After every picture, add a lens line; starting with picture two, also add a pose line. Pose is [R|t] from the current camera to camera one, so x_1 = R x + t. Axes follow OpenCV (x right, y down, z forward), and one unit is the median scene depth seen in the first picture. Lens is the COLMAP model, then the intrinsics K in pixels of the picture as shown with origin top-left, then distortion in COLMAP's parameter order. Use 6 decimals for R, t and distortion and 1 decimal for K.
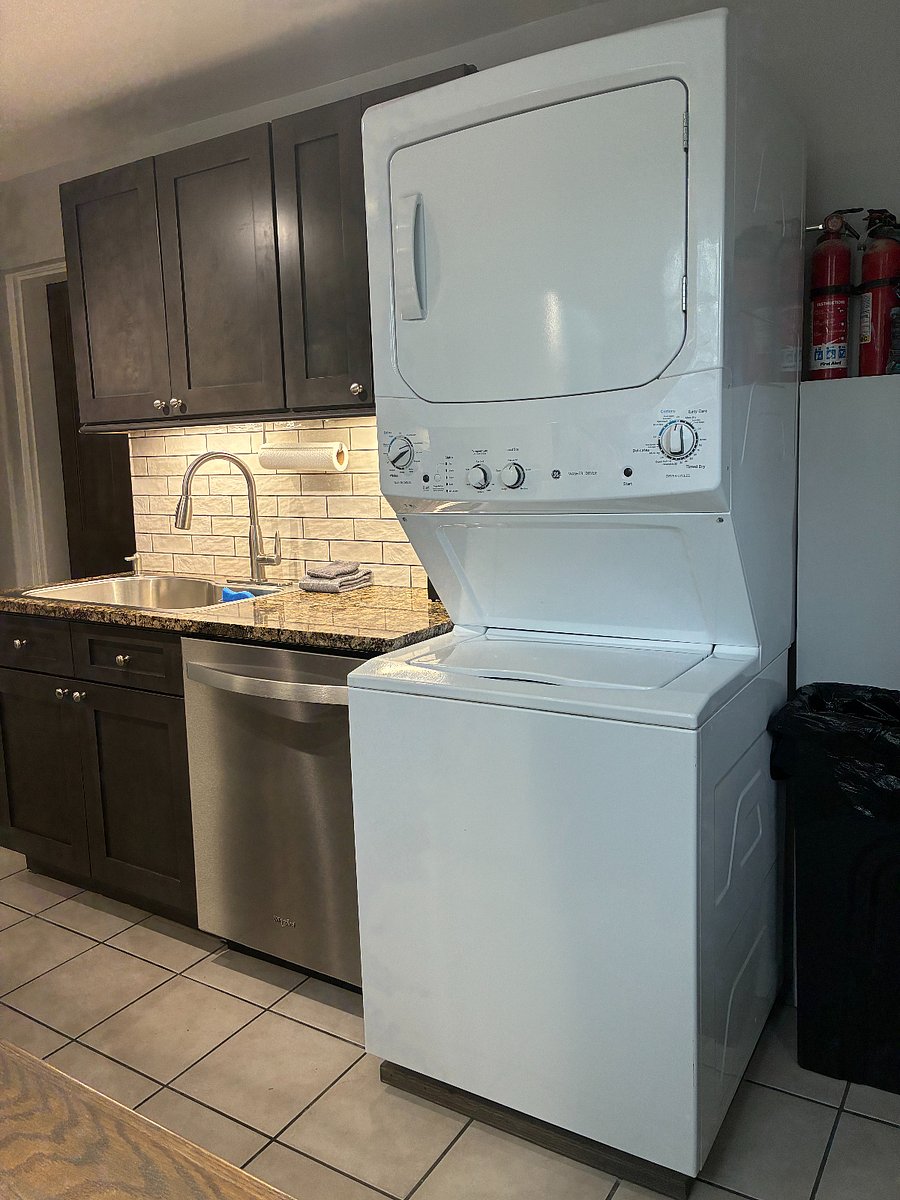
lens RADIAL K [[906.6, 0, 450.0], [0, 906.6, 600.0], [0, 0, 1]] dist [0.010458, -0.005234]
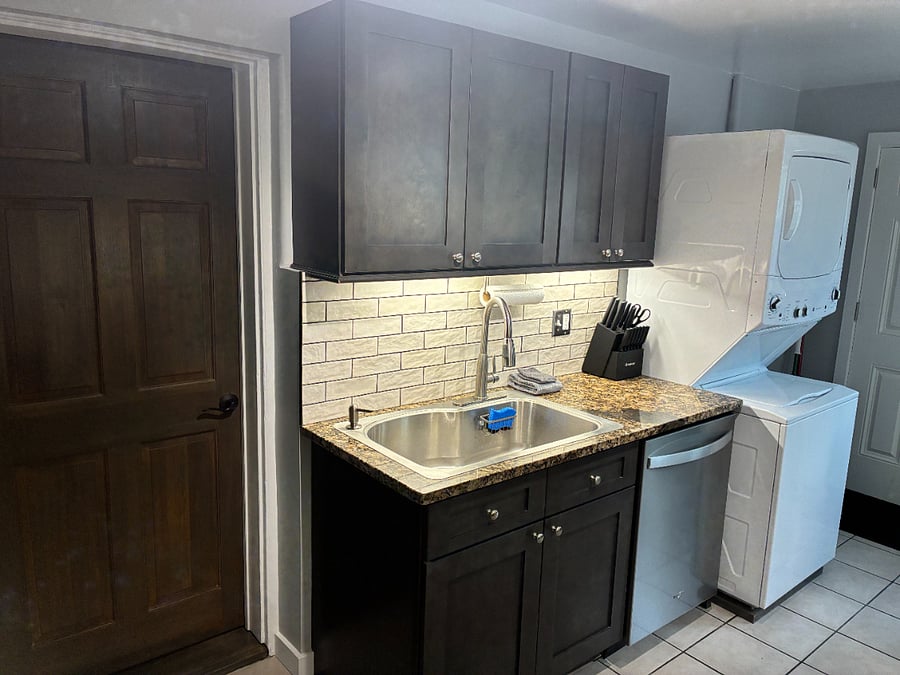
lens RADIAL K [[679.9, 0, 450.0], [0, 679.9, 337.5], [0, 0, 1]] dist [0.010458, -0.005234]
pose [[0.332016, -0.144378, 0.932159, -1.110597], [0.106004, 0.987668, 0.115219, -0.220573], [-0.937298, 0.060558, 0.343226, 0.760066]]
